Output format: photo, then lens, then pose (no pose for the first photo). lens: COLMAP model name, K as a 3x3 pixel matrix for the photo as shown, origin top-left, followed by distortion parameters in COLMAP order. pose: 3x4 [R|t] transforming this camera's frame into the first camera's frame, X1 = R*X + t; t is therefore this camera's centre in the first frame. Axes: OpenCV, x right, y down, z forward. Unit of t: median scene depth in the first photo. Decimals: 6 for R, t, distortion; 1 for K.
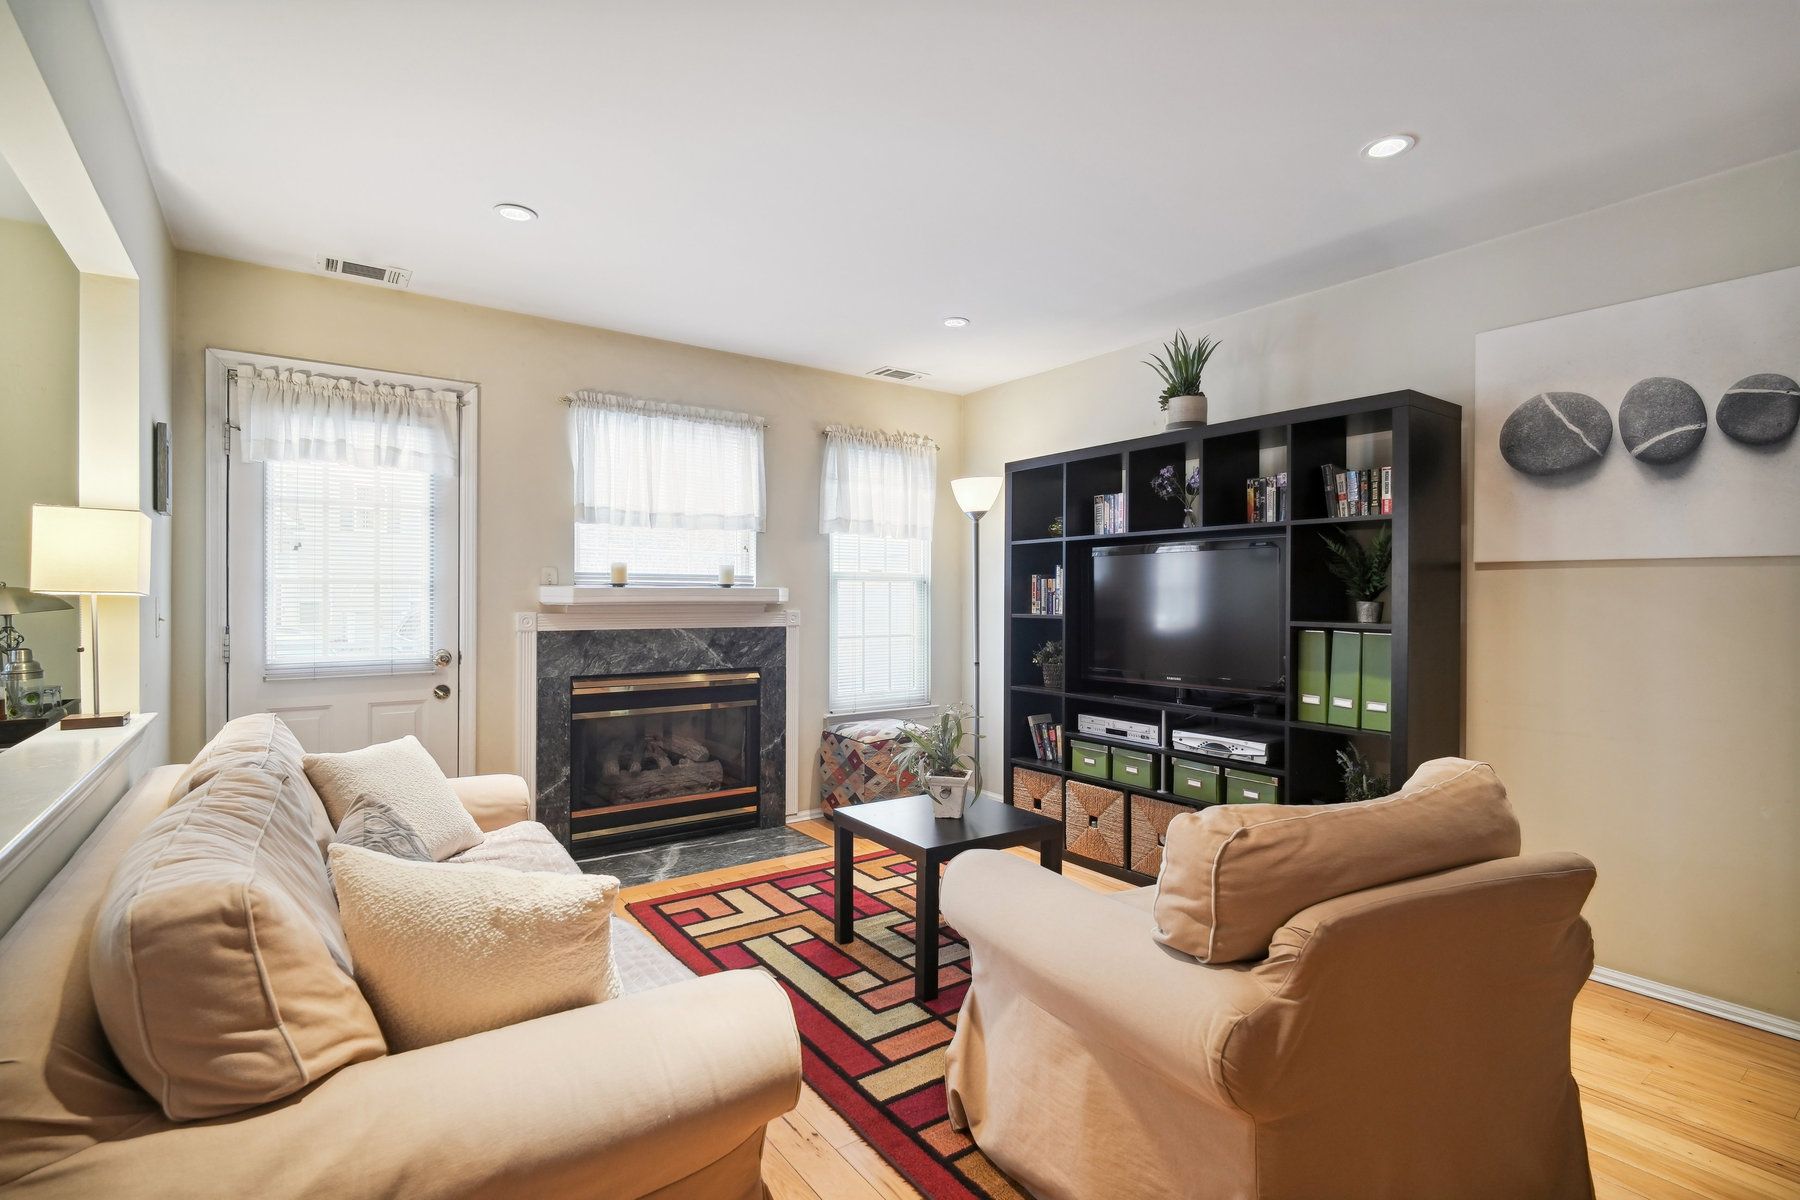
lens RADIAL K [[843.7, 0, 900.0], [0, 843.7, 600.0], [0, 0, 1]] dist [-0.000313, -0.000121]
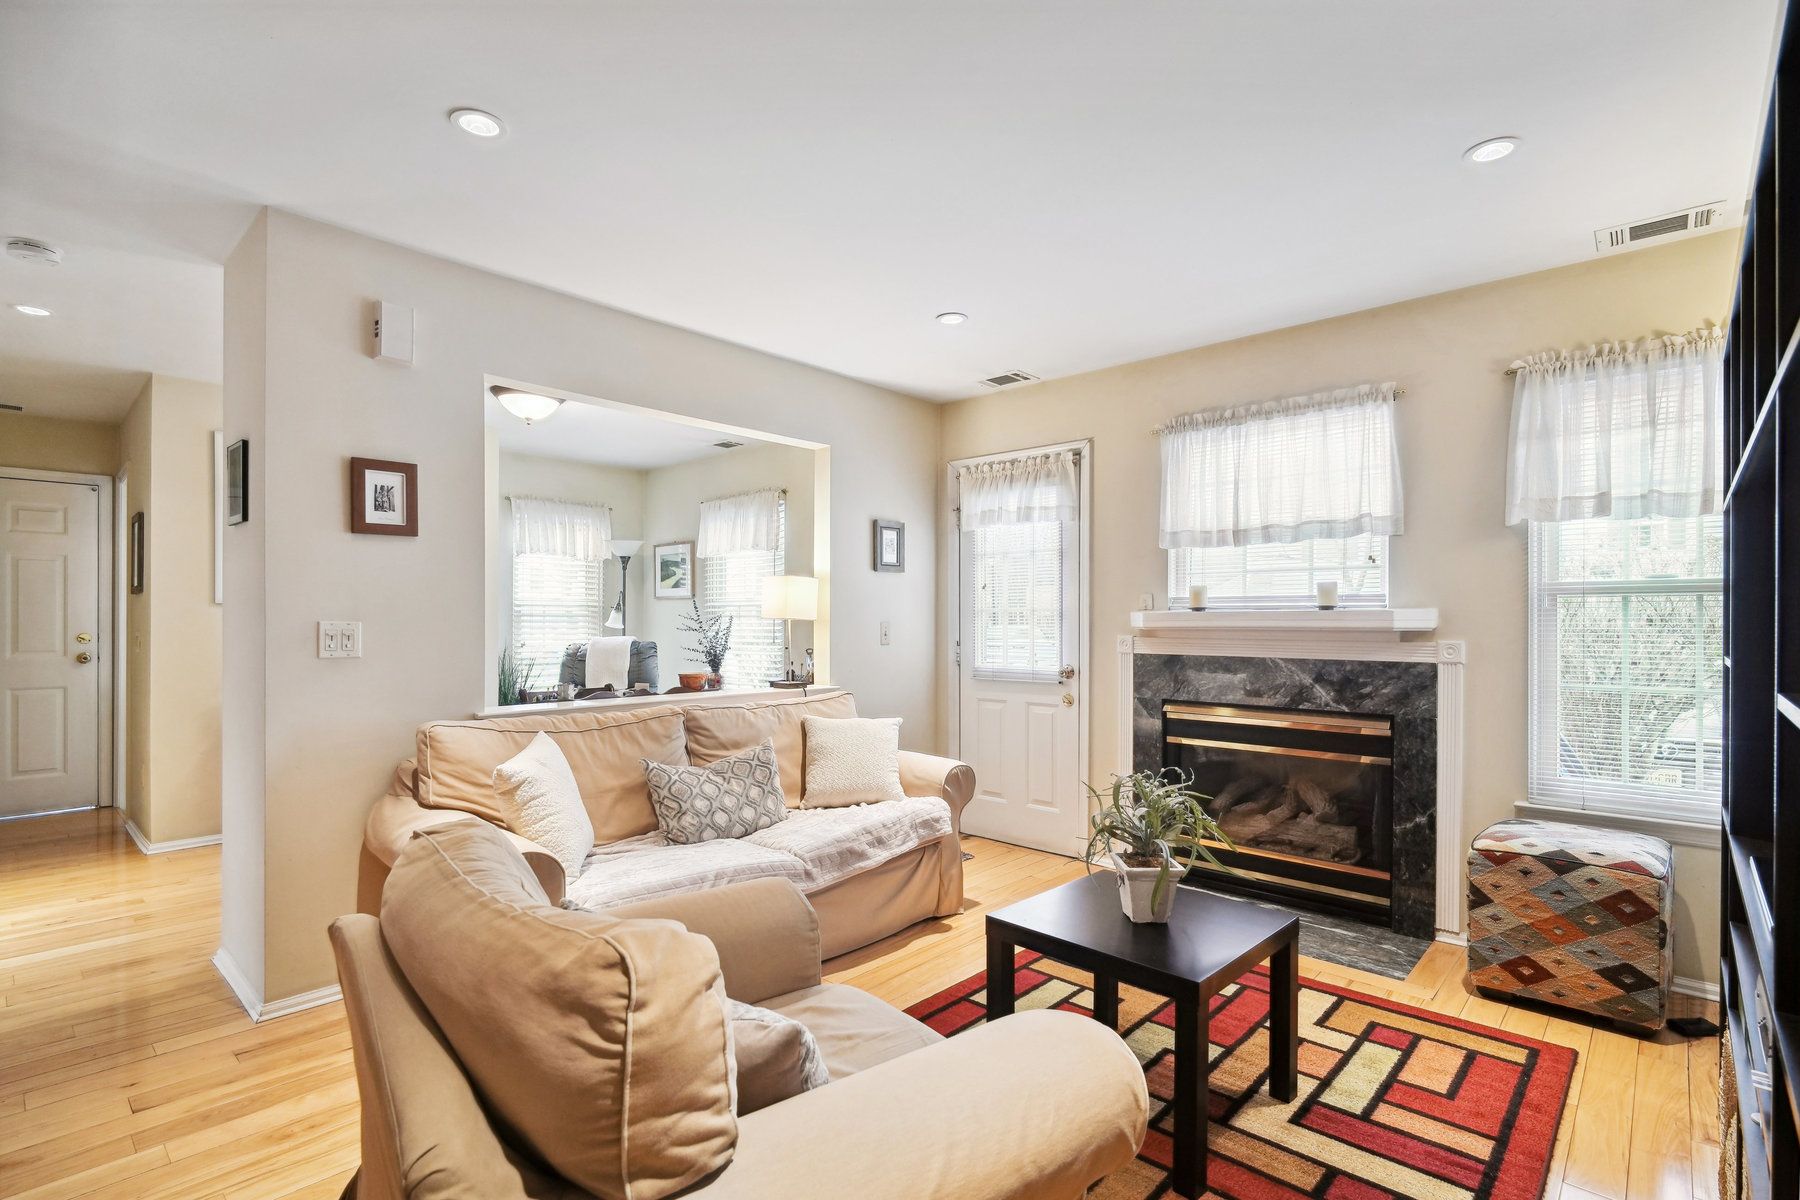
lens RADIAL K [[842.8, 0, 896.9], [0, 842.8, 620.0], [0, 0, 1]] dist [-0.001223, -0.000274]
pose [[0.196295, -0.004623, -0.980534, 0.550199], [-0.006050, 0.999964, -0.005926, 0.002329], [0.980526, 0.007096, 0.196260, 0.480829]]
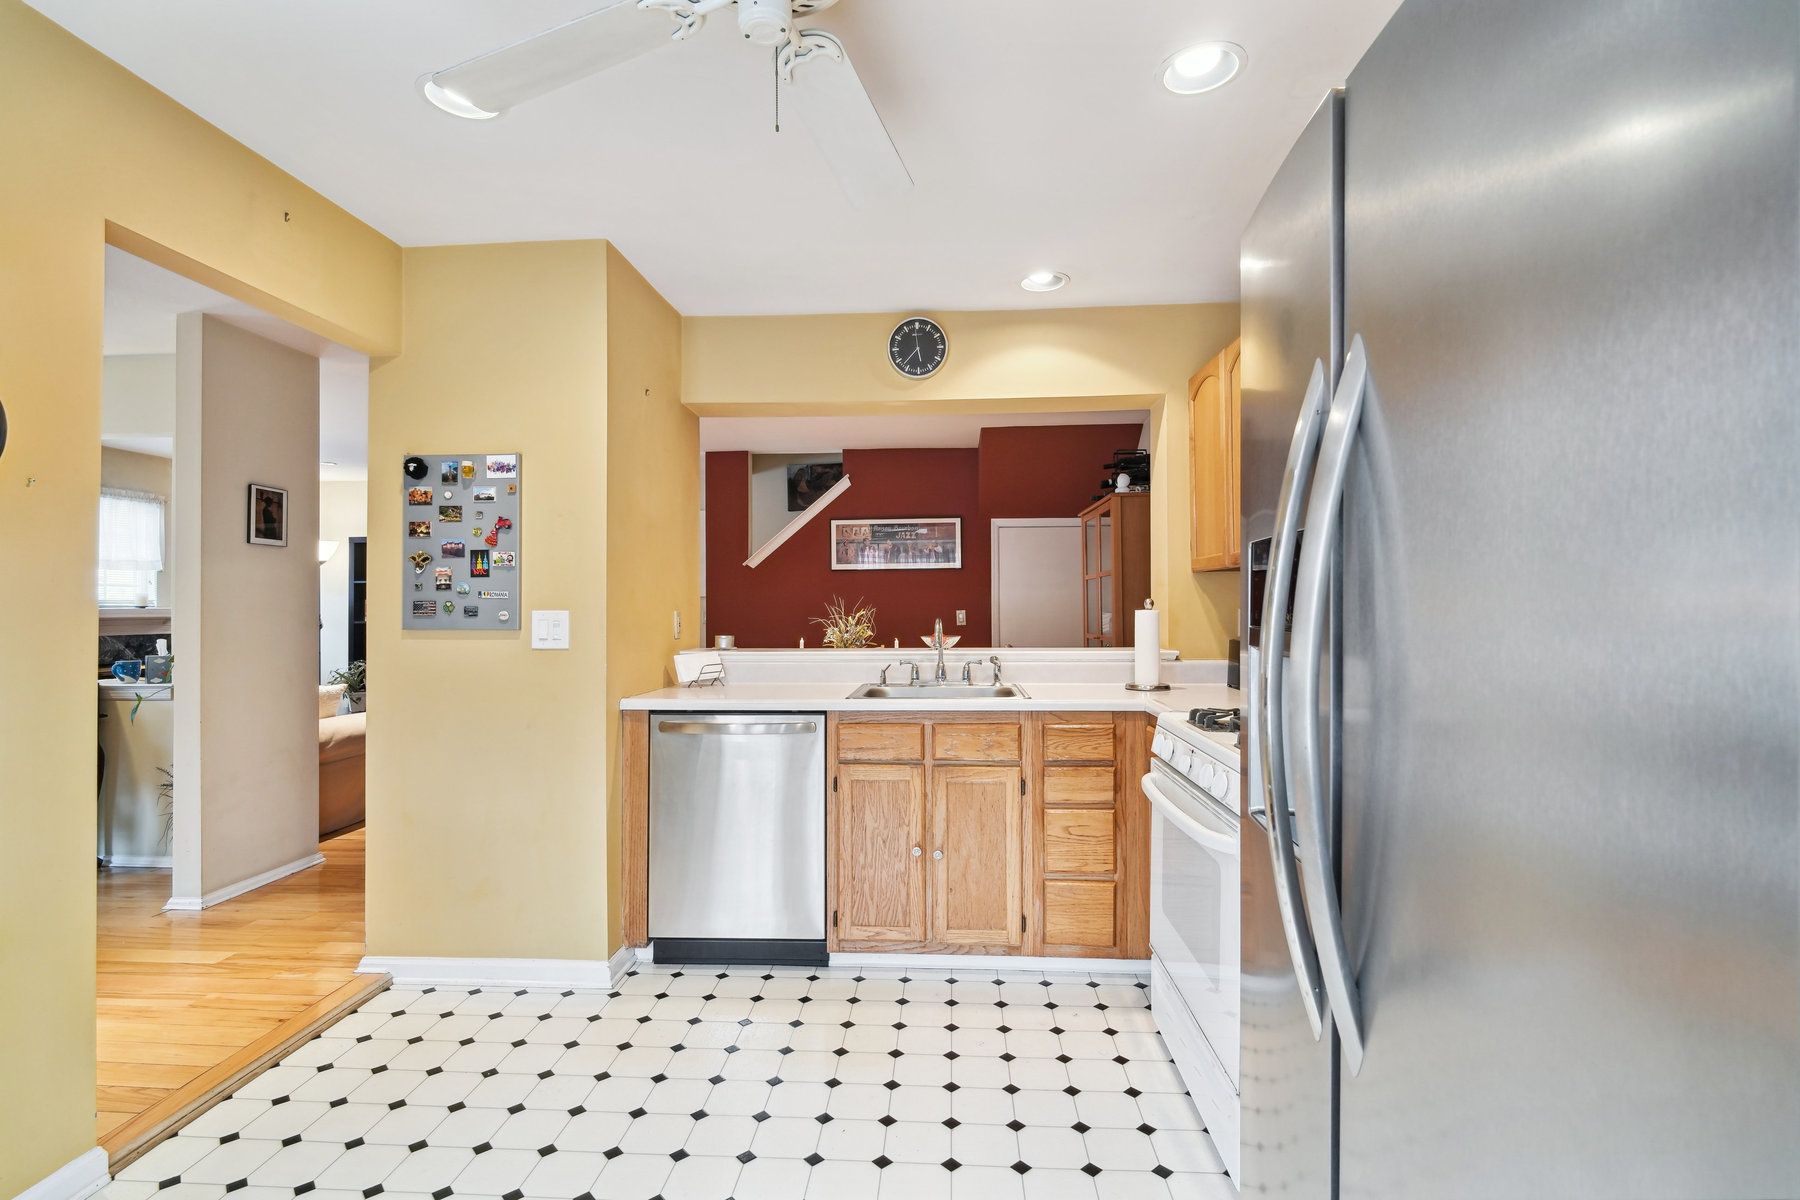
lens RADIAL K [[833.2, 0, 900.0], [0, 833.2, 600.0], [0, 0, 1]] dist [0.000459, 0.000091]
pose [[0.635771, -0.003344, 0.771870, -0.543770], [0.013588, 0.999884, -0.006860, -0.000553], [-0.771758, 0.014849, 0.635743, -1.109435]]
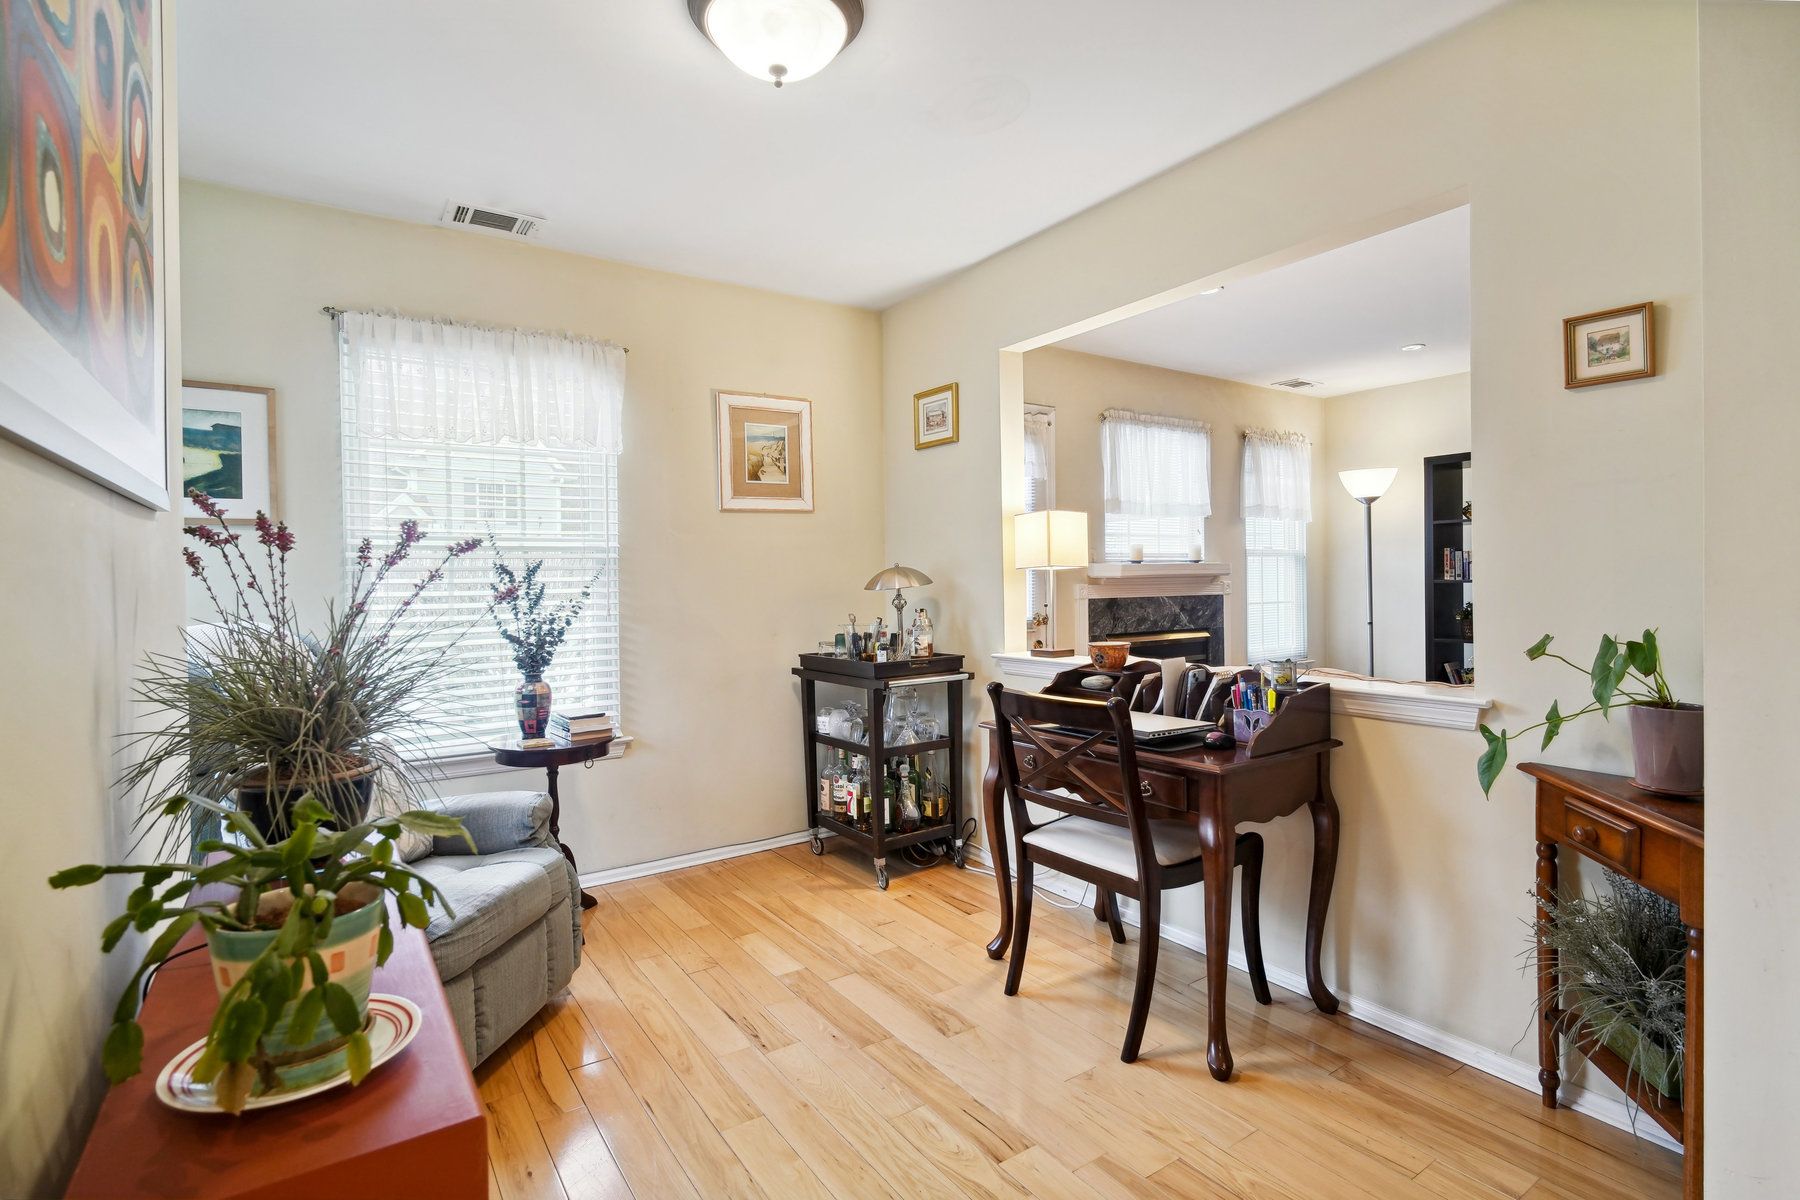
lens RADIAL K [[844.3, 0, 900.0], [0, 844.3, 572.8], [0, 0, 1]] dist [0.000294, -0.000290]
pose [[0.999471, -0.016621, -0.027940, -0.660863], [0.016362, 0.999821, -0.009484, 0.004845], [0.028092, 0.009022, 0.999565, -0.272931]]
